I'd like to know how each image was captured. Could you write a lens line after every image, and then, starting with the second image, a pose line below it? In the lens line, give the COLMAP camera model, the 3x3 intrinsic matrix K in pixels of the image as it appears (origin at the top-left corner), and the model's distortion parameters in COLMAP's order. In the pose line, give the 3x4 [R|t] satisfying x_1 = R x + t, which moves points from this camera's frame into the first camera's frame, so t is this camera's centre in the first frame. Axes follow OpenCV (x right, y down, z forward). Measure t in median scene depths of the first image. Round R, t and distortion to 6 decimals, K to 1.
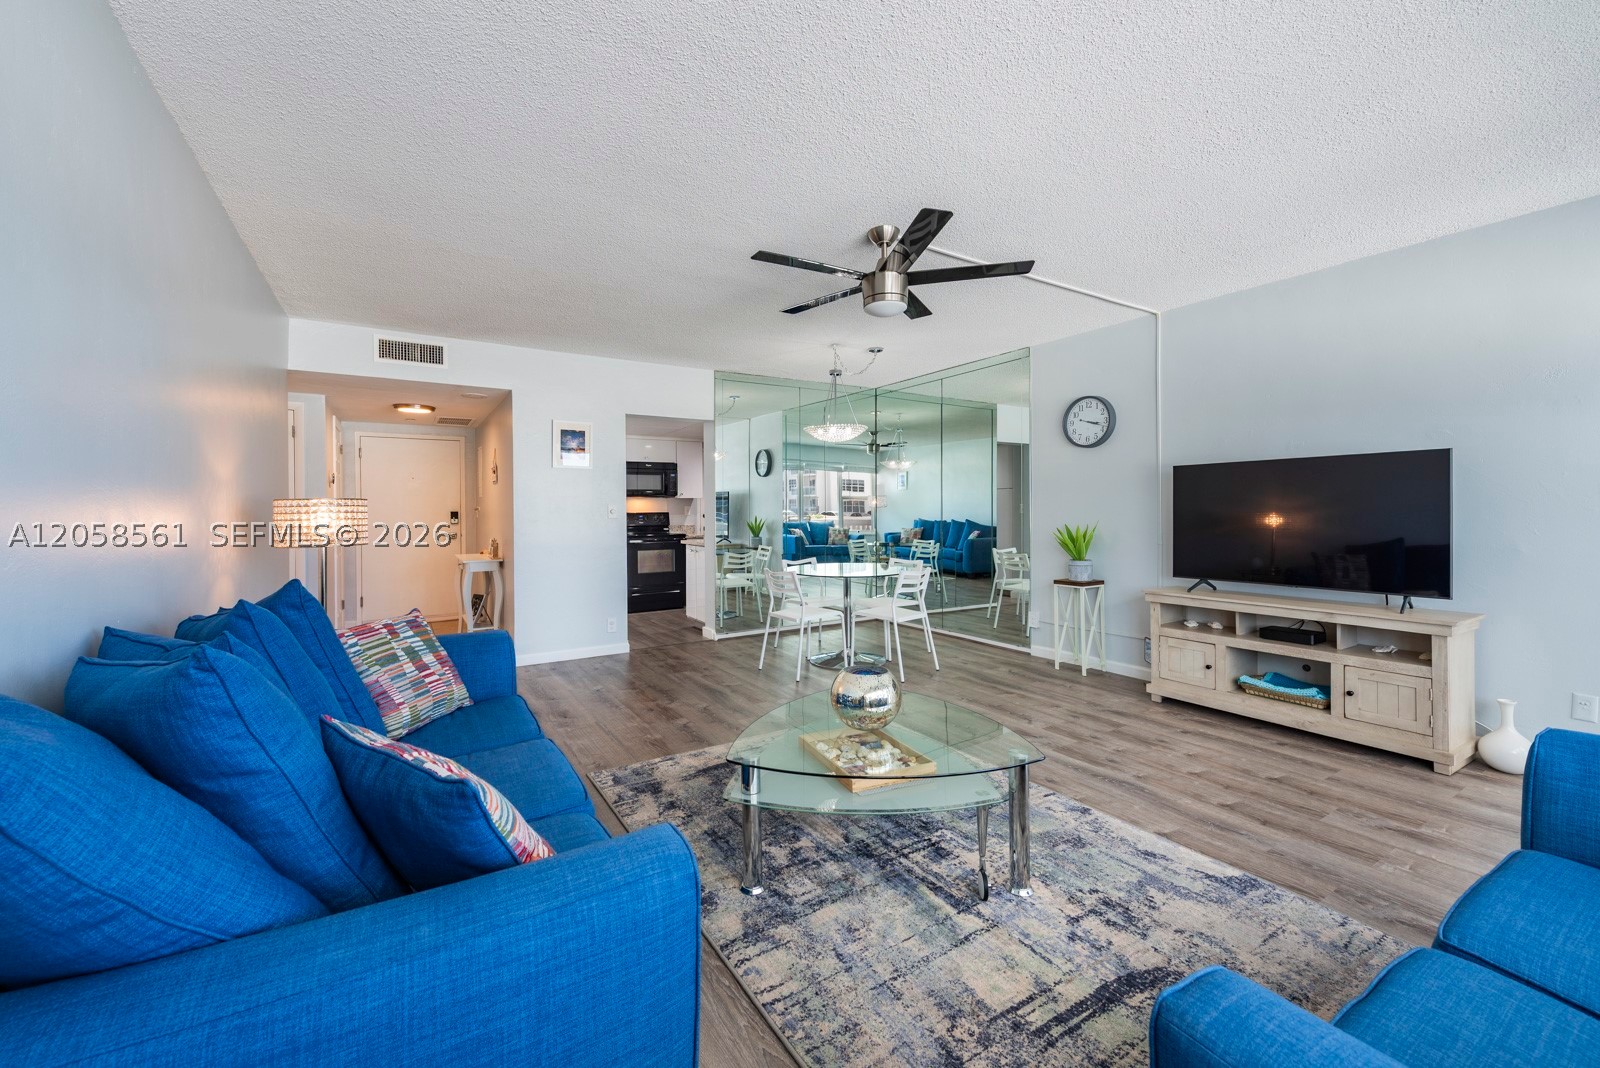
lens RADIAL K [[640.8, 0, 798.6], [0, 640.8, 521.1], [0, 0, 1]] dist [0.007673, -0.001443]
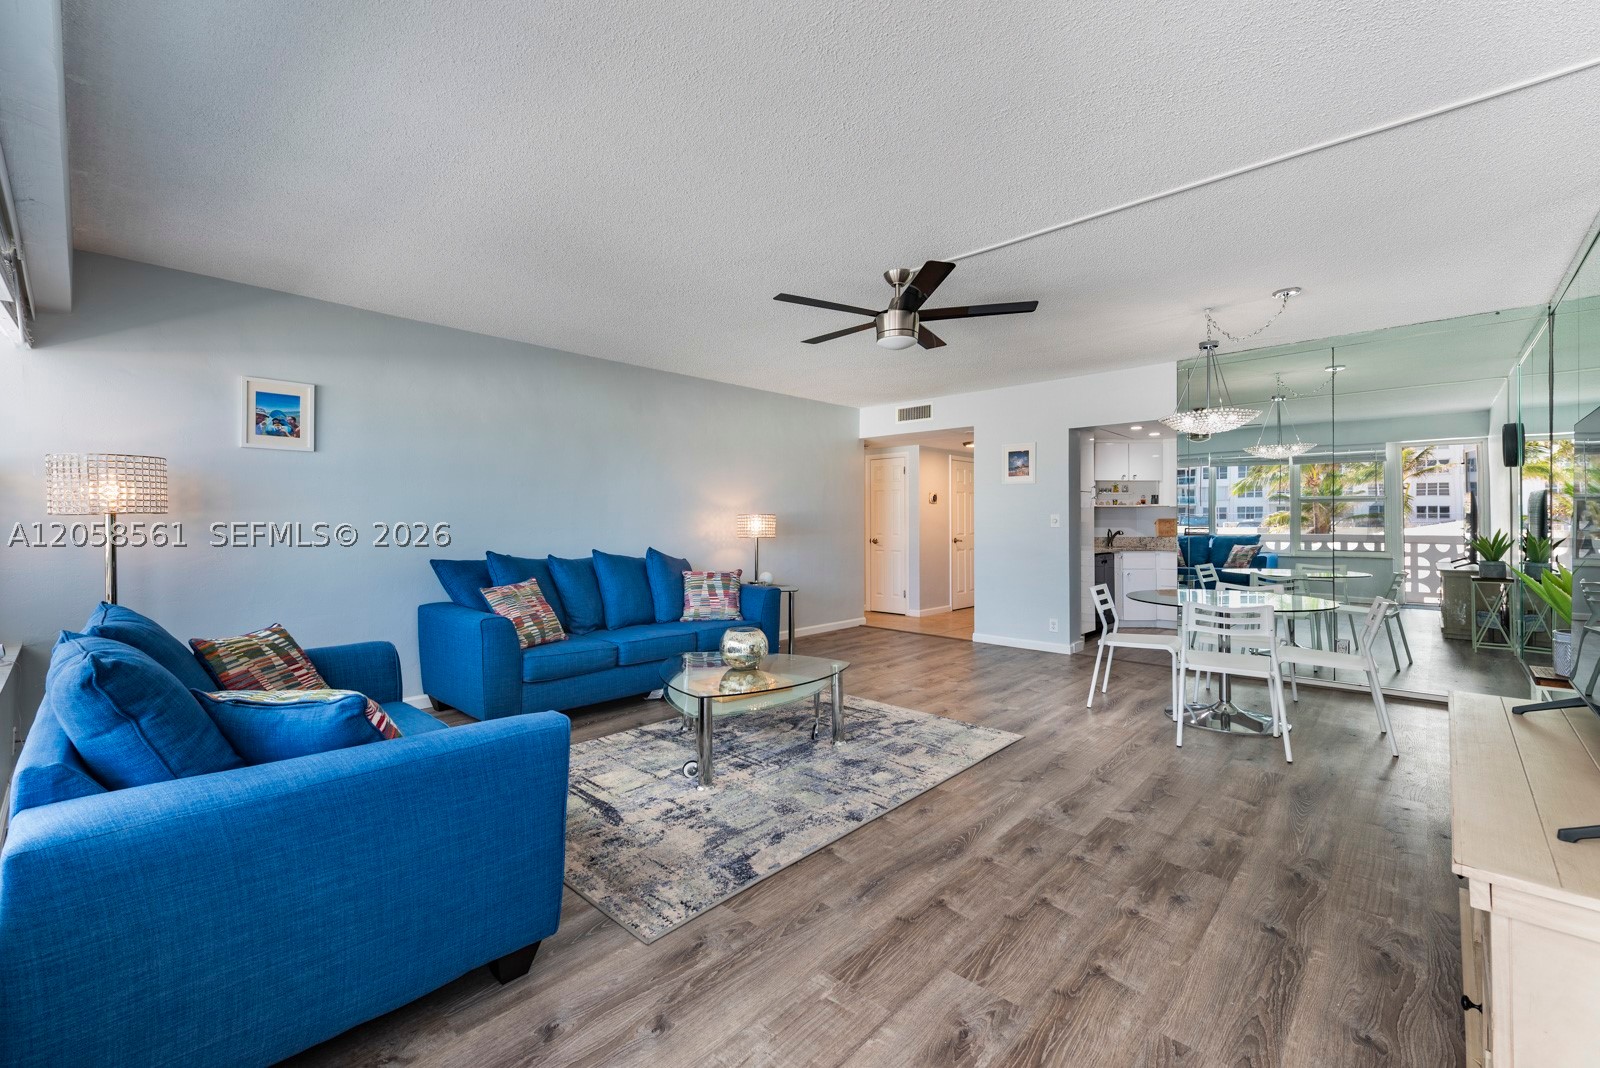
lens RADIAL K [[640.8, 0, 796.2], [0, 640.8, 523.8], [0, 0, 1]] dist [0.007673, -0.001443]
pose [[0.271265, 0.006756, -0.962481, 1.435839], [-0.016922, 0.999854, 0.002249, -0.012950], [0.962356, 0.015677, 0.271340, 0.654021]]
